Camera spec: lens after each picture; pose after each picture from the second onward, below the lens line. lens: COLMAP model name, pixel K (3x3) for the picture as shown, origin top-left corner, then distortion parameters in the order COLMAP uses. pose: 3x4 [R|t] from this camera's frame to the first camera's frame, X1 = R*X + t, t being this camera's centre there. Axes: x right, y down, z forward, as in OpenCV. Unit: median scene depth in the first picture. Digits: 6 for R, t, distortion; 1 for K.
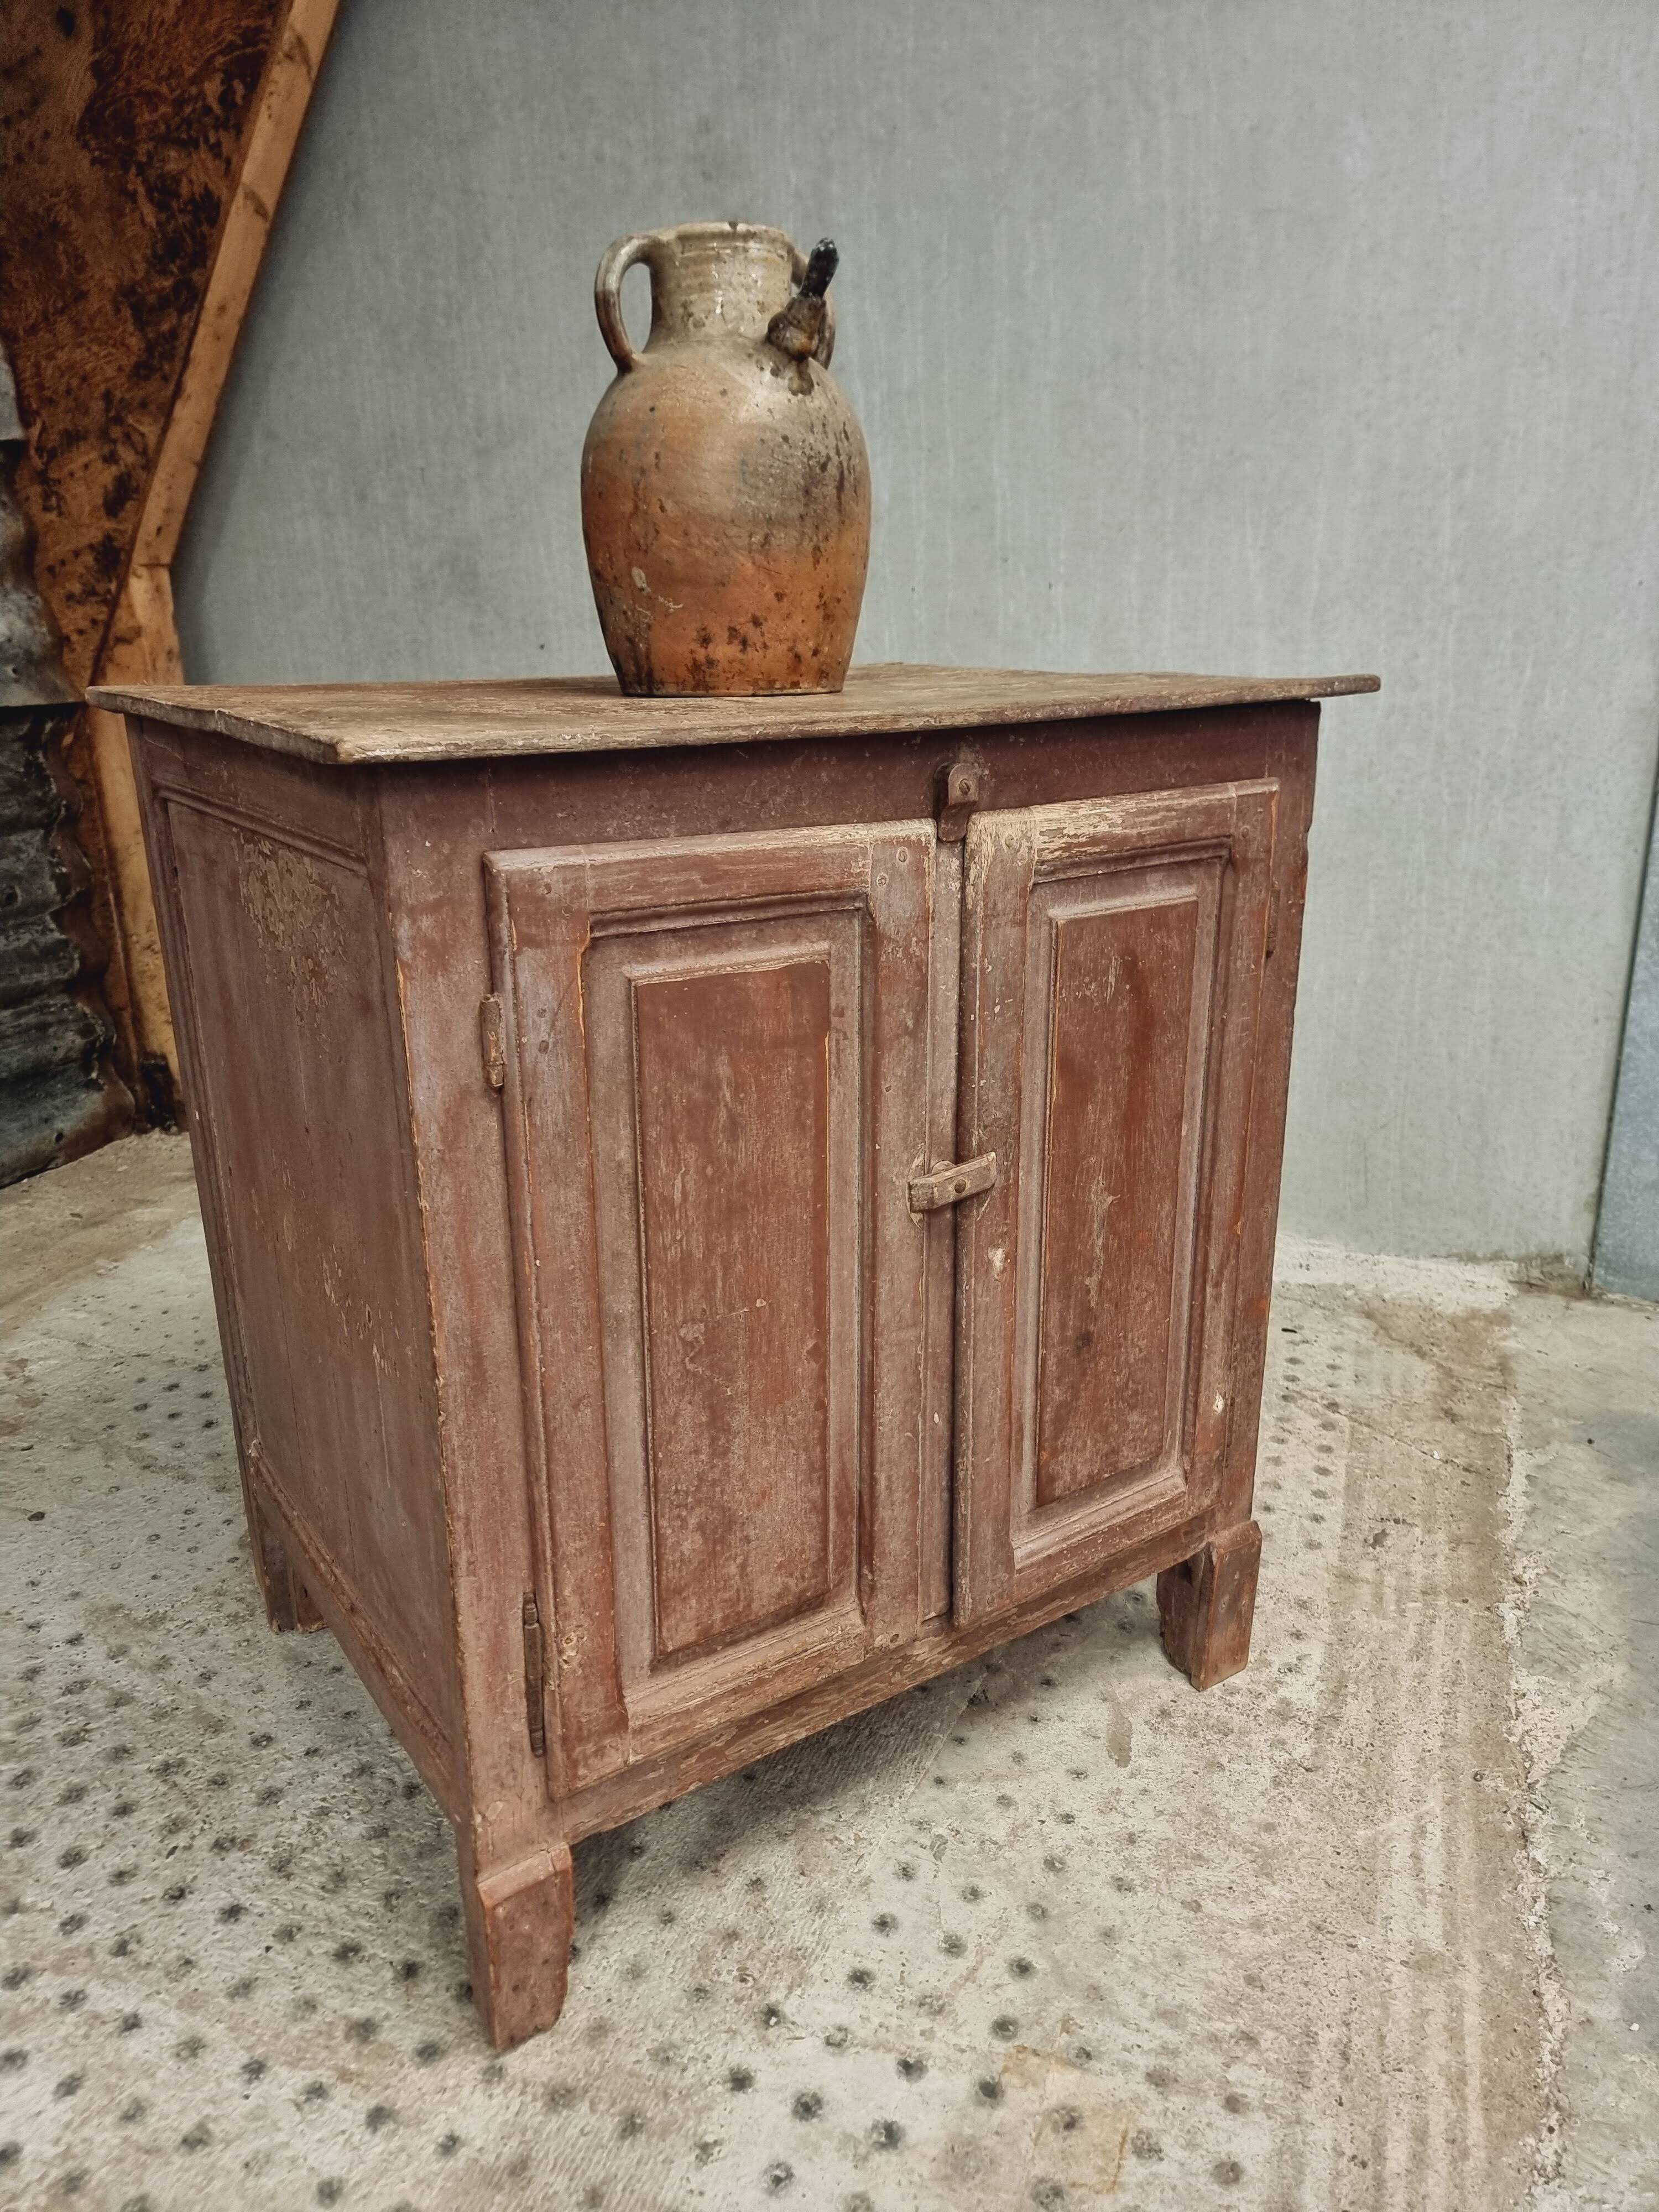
lens RADIAL K [[1534.9, 0, 803.0], [0, 1534.9, 1119.8], [0, 0, 1]] dist [0.066249, -0.059751]
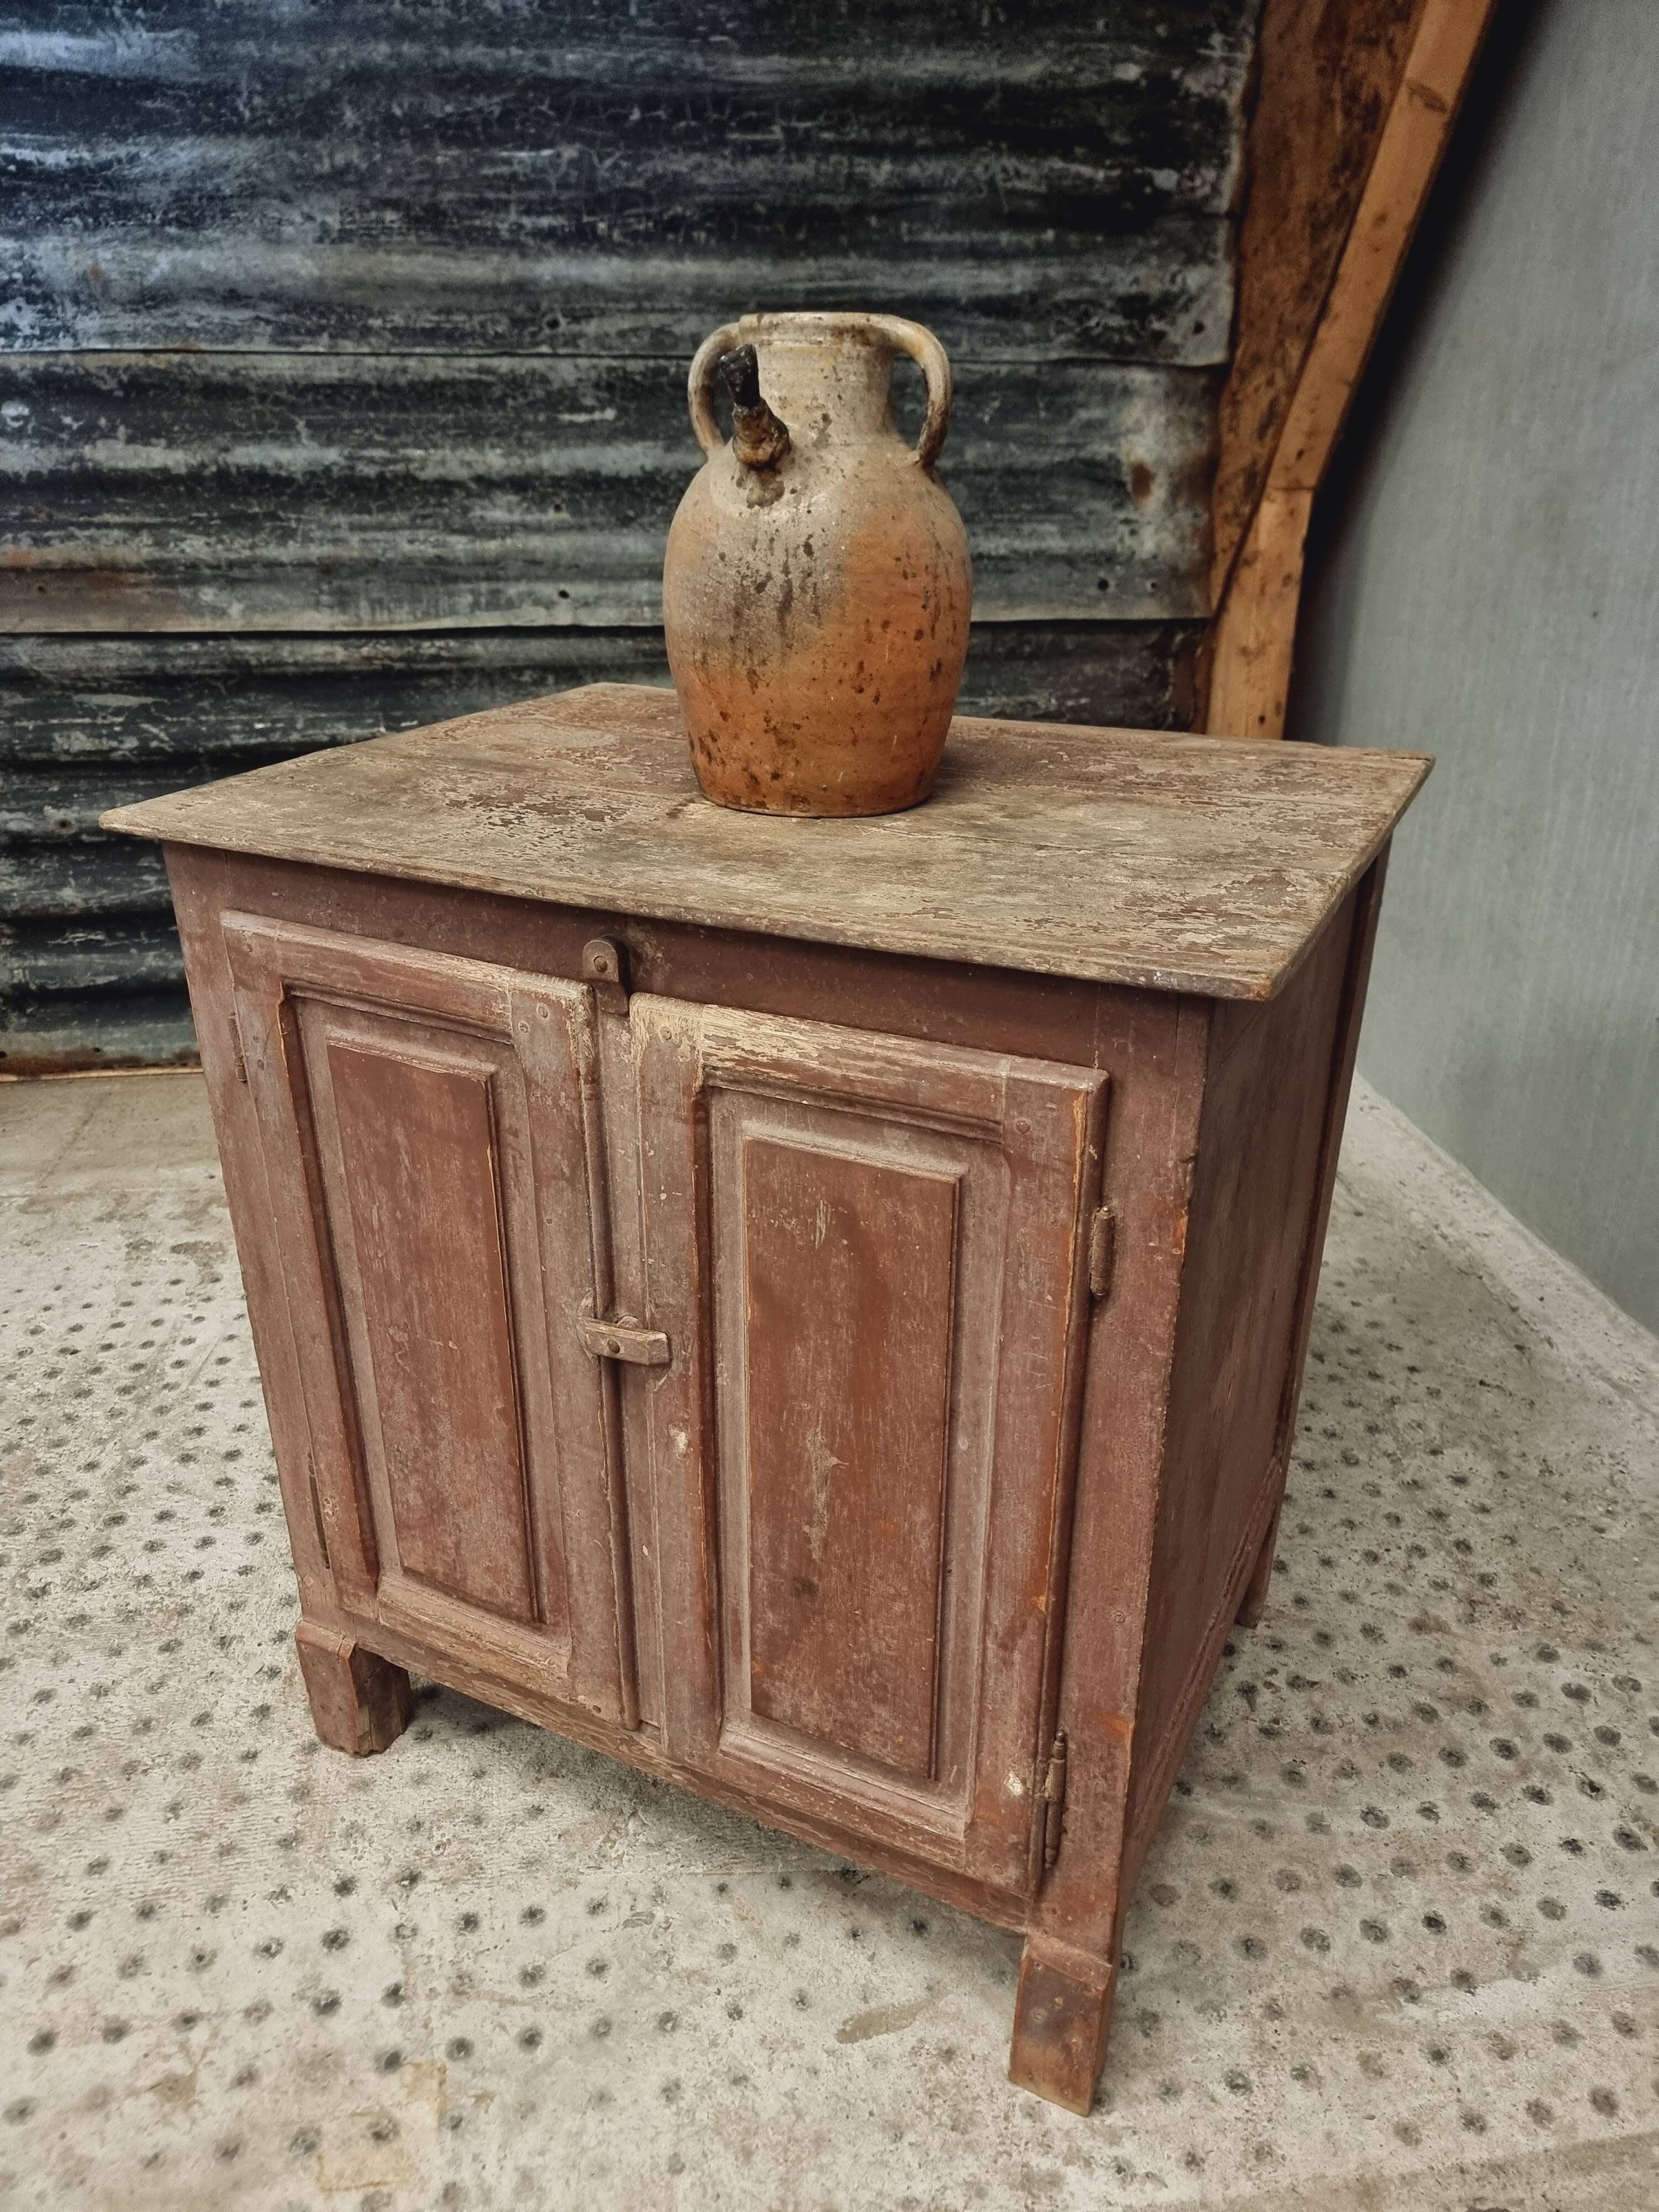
lens RADIAL K [[1543.1, 0, 824.6], [0, 1543.1, 1130.1], [0, 0, 1]] dist [0.057334, -0.051503]
pose [[0.492965, 0.378025, -0.783635, 0.846650], [-0.279867, 0.921707, 0.268573, -0.367906], [0.823808, 0.086916, 0.560165, 0.520964]]
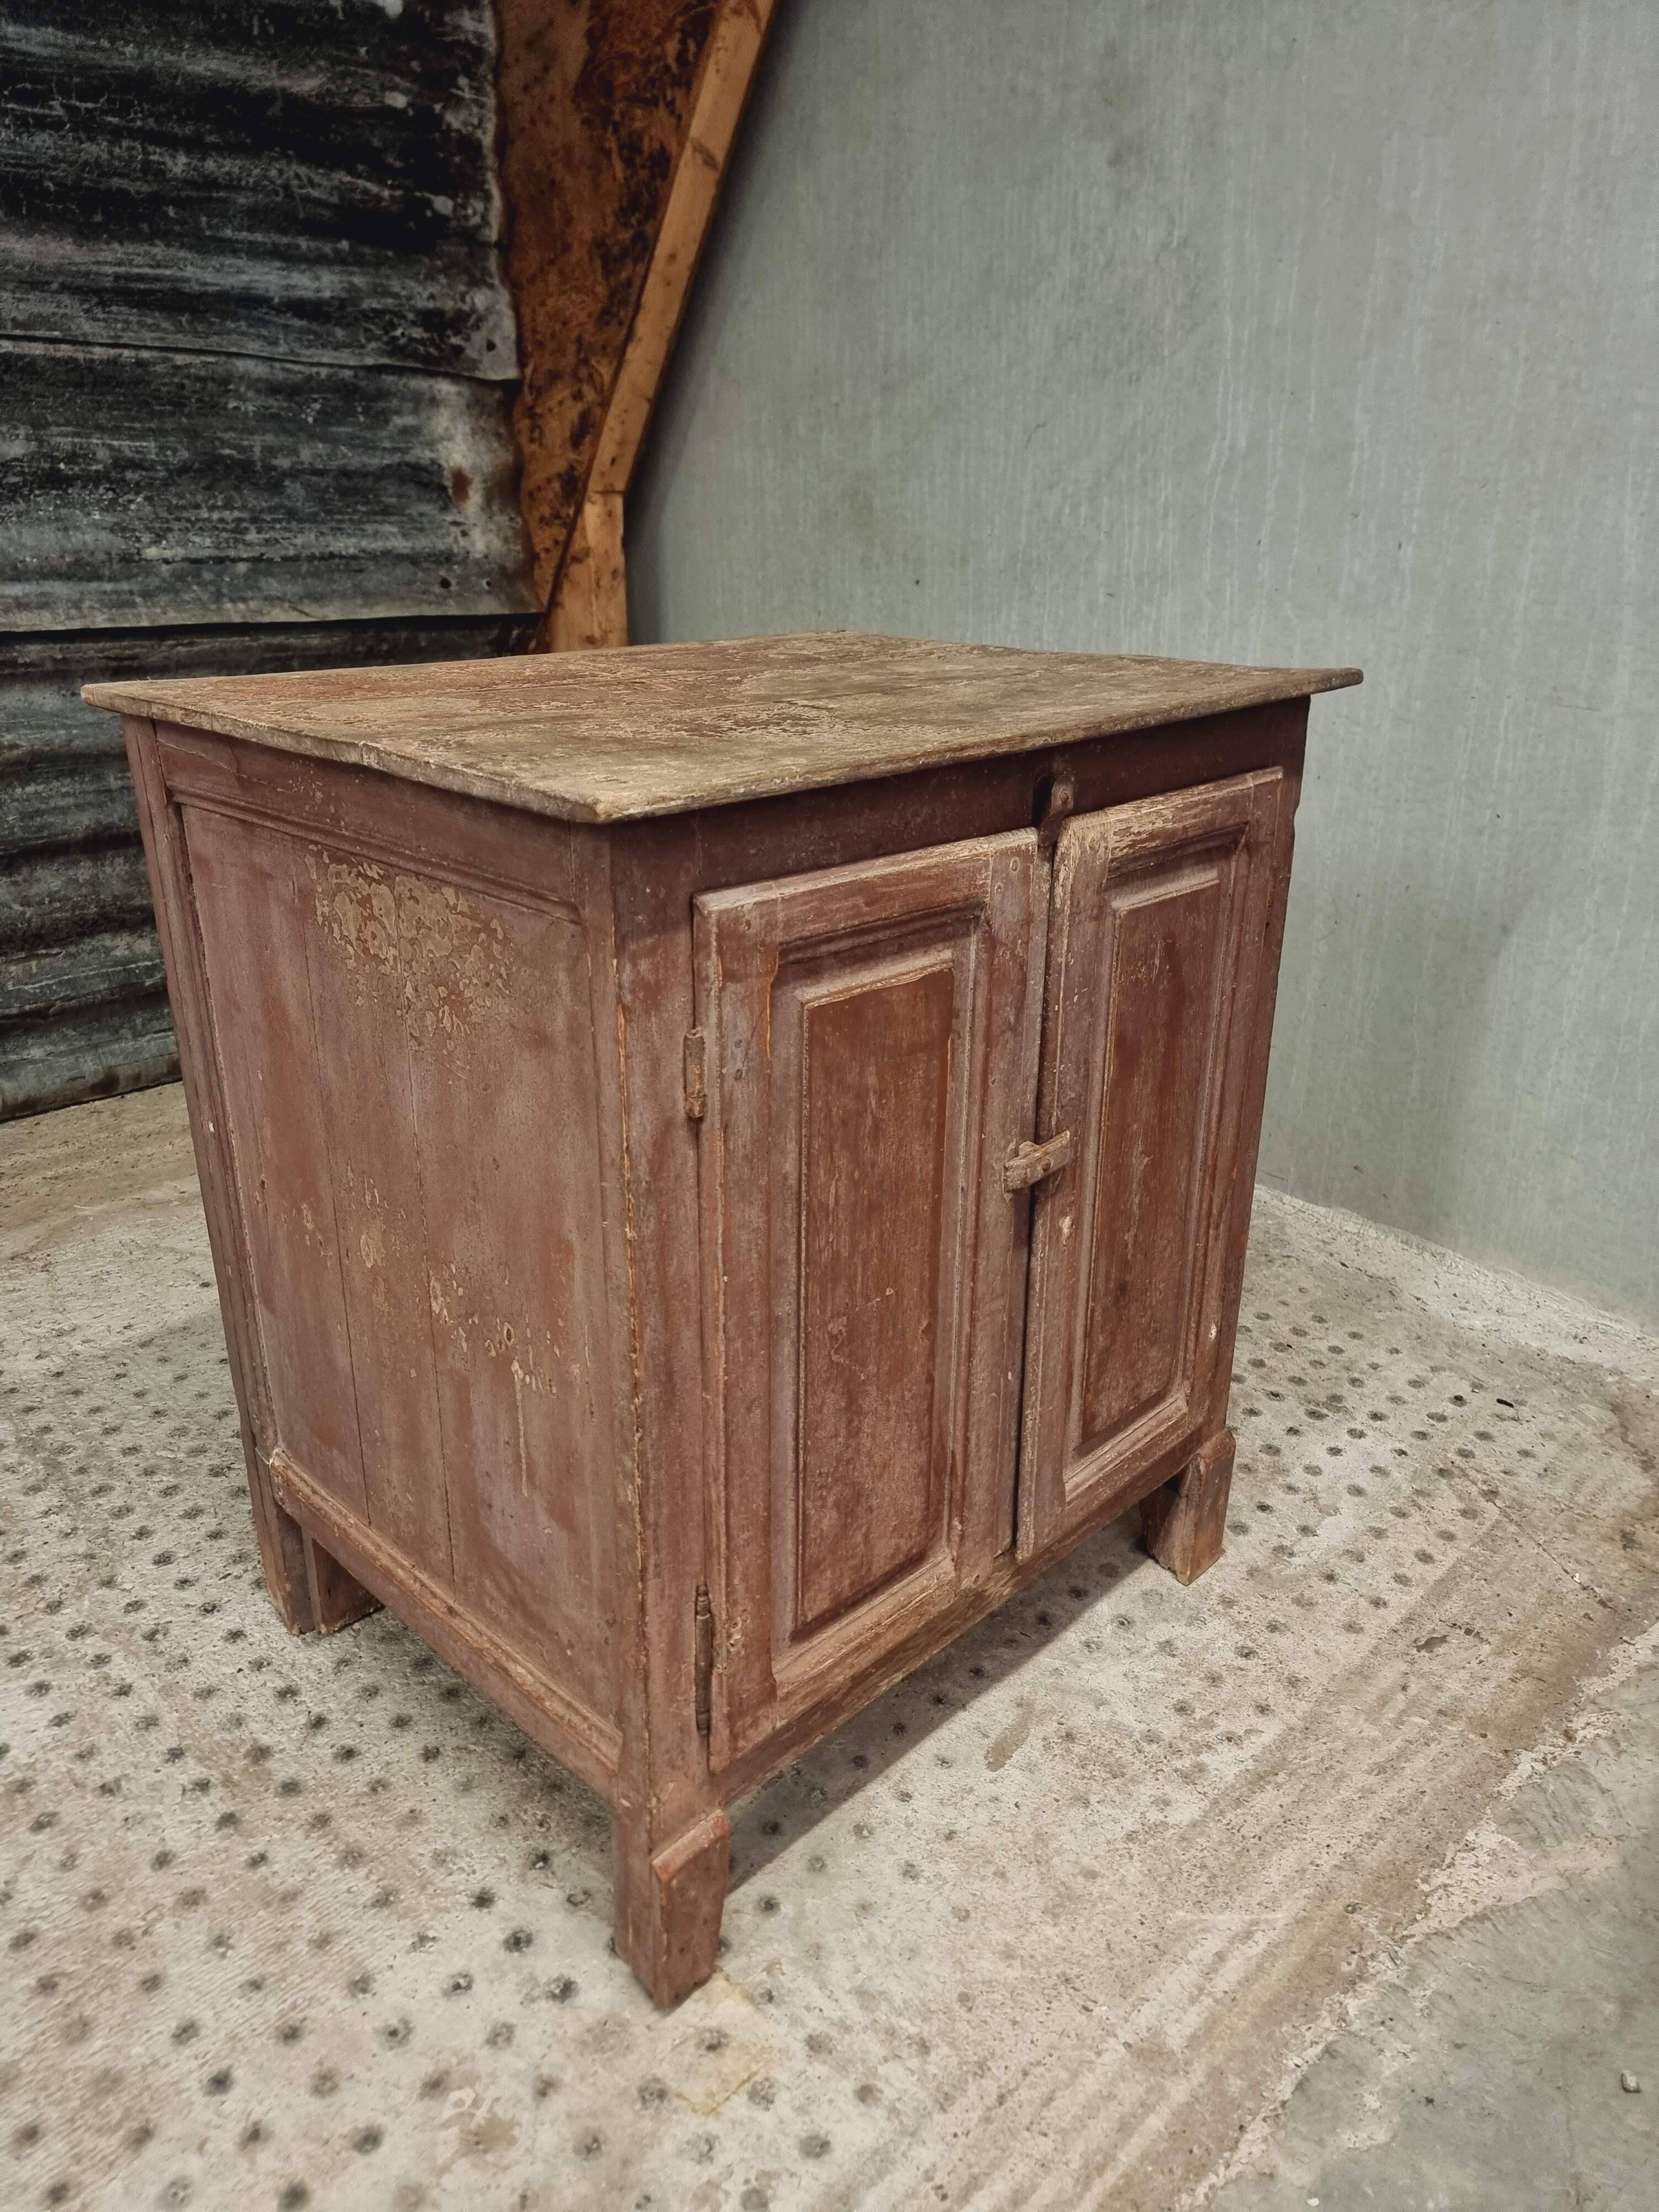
lens RADIAL K [[1530.9, 0, 817.1], [0, 1530.9, 1110.7], [0, 0, 1]] dist [0.062804, -0.054085]
pose [[0.912134, 0.175039, -0.370638, 0.475824], [-0.152043, 0.984210, 0.090630, -0.096234], [0.380650, -0.026314, 0.924345, 0.041380]]
